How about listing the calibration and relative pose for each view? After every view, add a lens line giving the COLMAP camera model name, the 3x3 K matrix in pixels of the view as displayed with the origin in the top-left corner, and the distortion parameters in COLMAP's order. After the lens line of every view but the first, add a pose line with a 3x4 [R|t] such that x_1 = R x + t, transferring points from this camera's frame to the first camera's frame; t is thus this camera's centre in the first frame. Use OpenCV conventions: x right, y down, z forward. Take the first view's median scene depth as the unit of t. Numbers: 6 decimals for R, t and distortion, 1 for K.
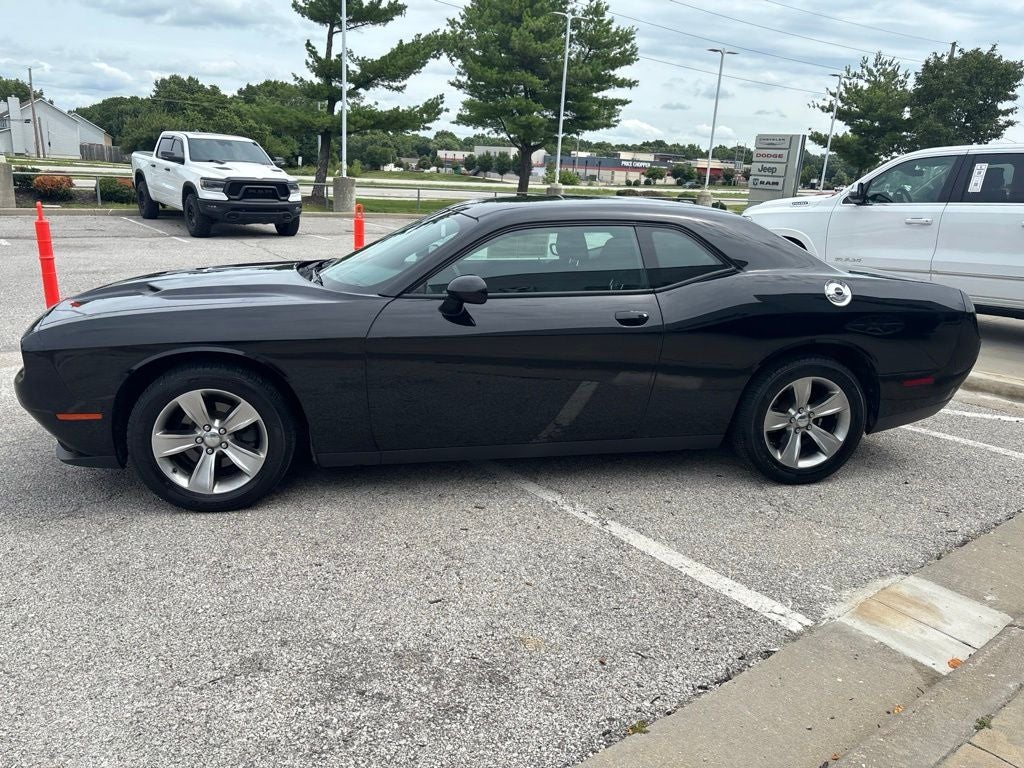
lens RADIAL K [[776.3, 0, 511.0], [0, 776.3, 388.8], [0, 0, 1]] dist [0.042336, -0.049363]
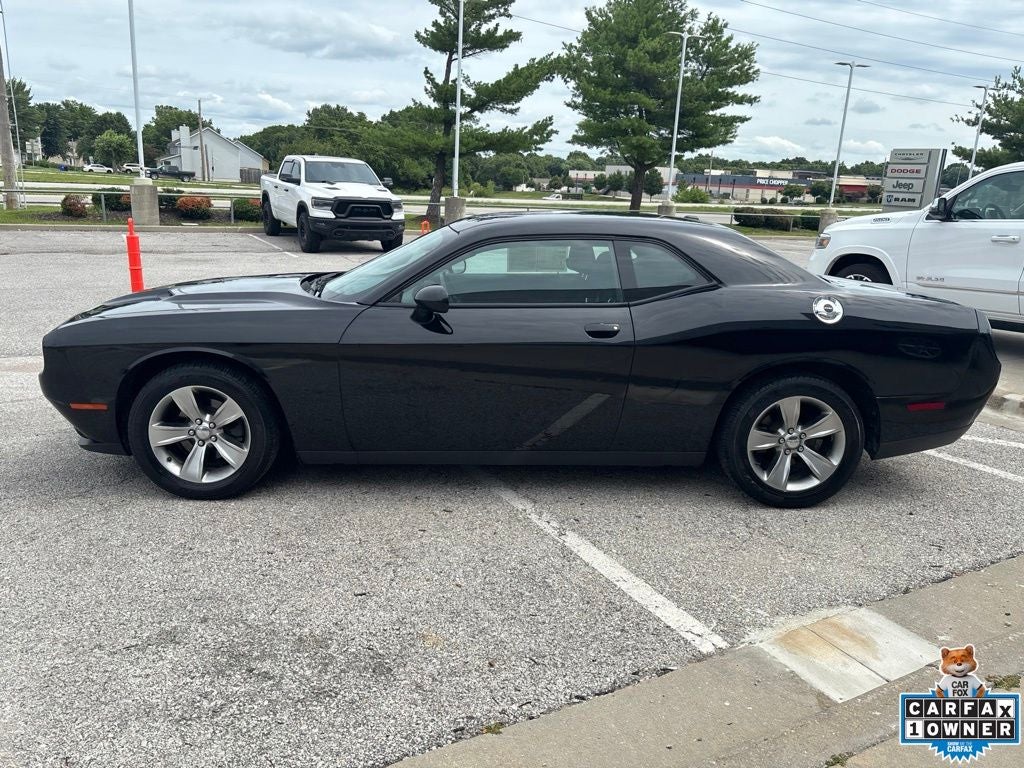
lens RADIAL K [[776.3, 0, 511.3], [0, 776.3, 376.4], [0, 0, 1]] dist [0.042336, -0.049363]
pose [[0.986484, 0.031928, -0.160717, 0.046787], [-0.038031, 0.998662, -0.035041, 0.001884], [0.159384, 0.040679, 0.986378, -0.001635]]
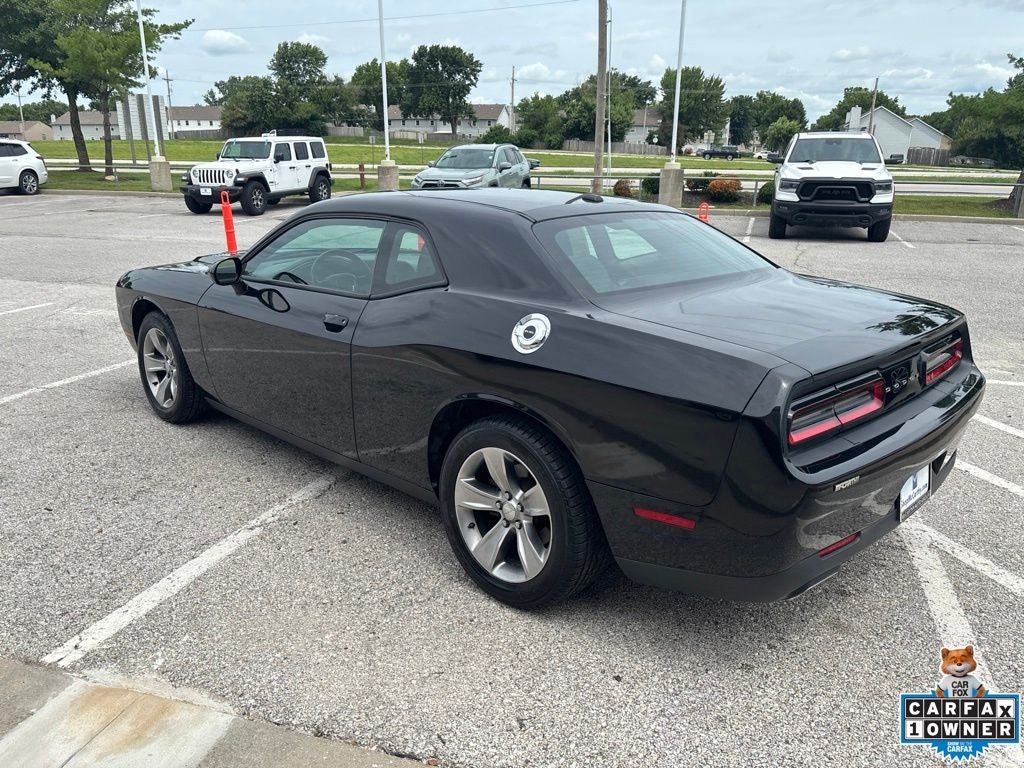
lens RADIAL K [[776.3, 0, 511.6], [0, 776.3, 390.5], [0, 0, 1]] dist [0.042336, -0.049363]
pose [[0.566237, 0.202197, -0.799057, 0.230319], [-0.204716, 0.973567, 0.101287, -0.034201], [0.798415, 0.106227, 0.592663, 0.148675]]
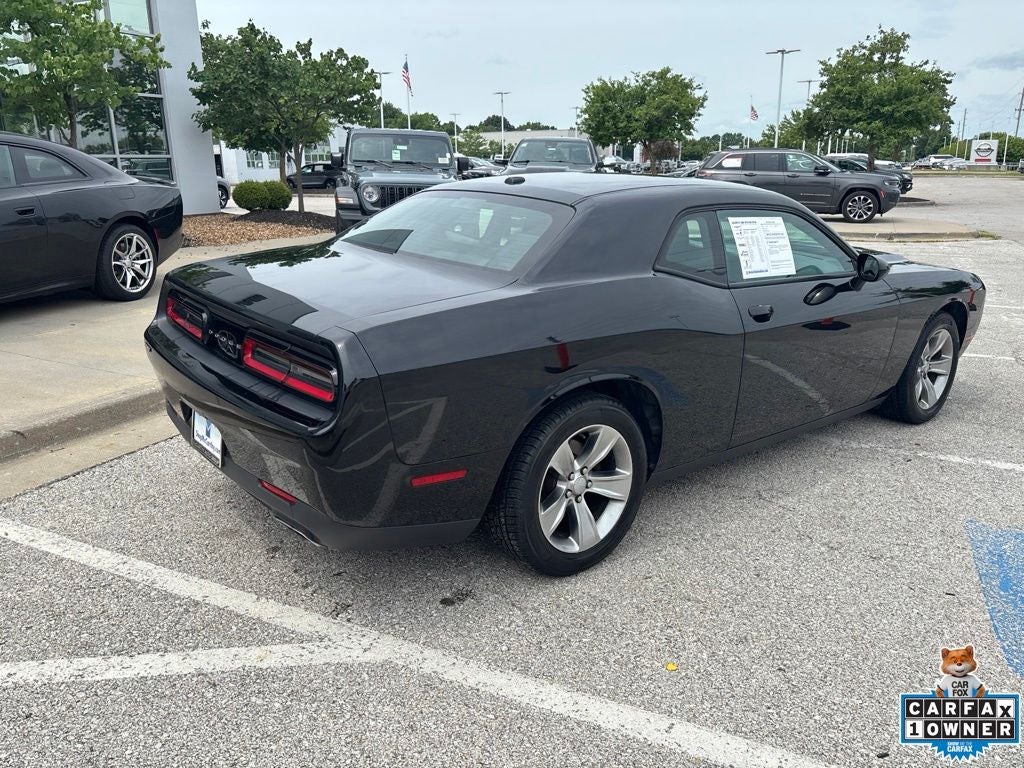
lens RADIAL K [[776.3, 0, 506.2], [0, 776.3, 384.6], [0, 0, 1]] dist [0.042336, -0.049363]
pose [[-0.881150, 0.084896, -0.465152, 0.172201], [-0.165639, 0.865992, 0.471828, -0.120404], [0.442874, 0.492799, -0.749007, 0.475333]]
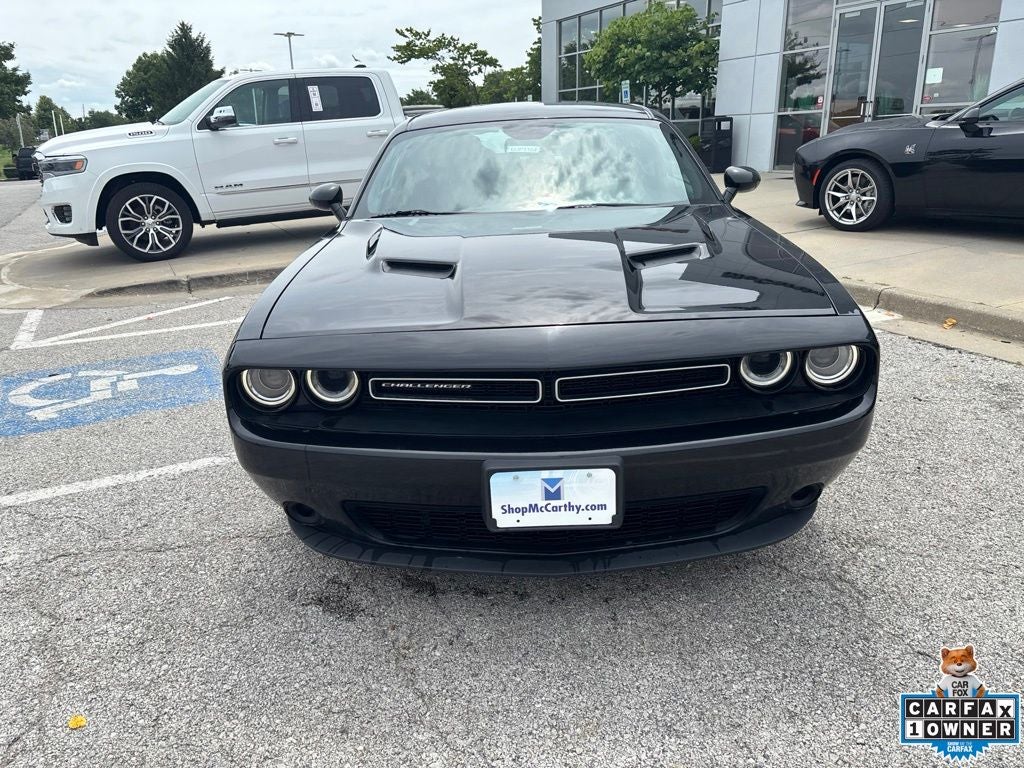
lens RADIAL K [[776.3, 0, 504.5], [0, 776.3, 385.4], [0, 0, 1]] dist [0.042336, -0.049363]
pose [[0.212416, -0.349813, 0.912420, -0.257674], [0.294752, 0.913175, 0.281483, -0.057582], [-0.931666, 0.209146, 0.297081, 0.223764]]
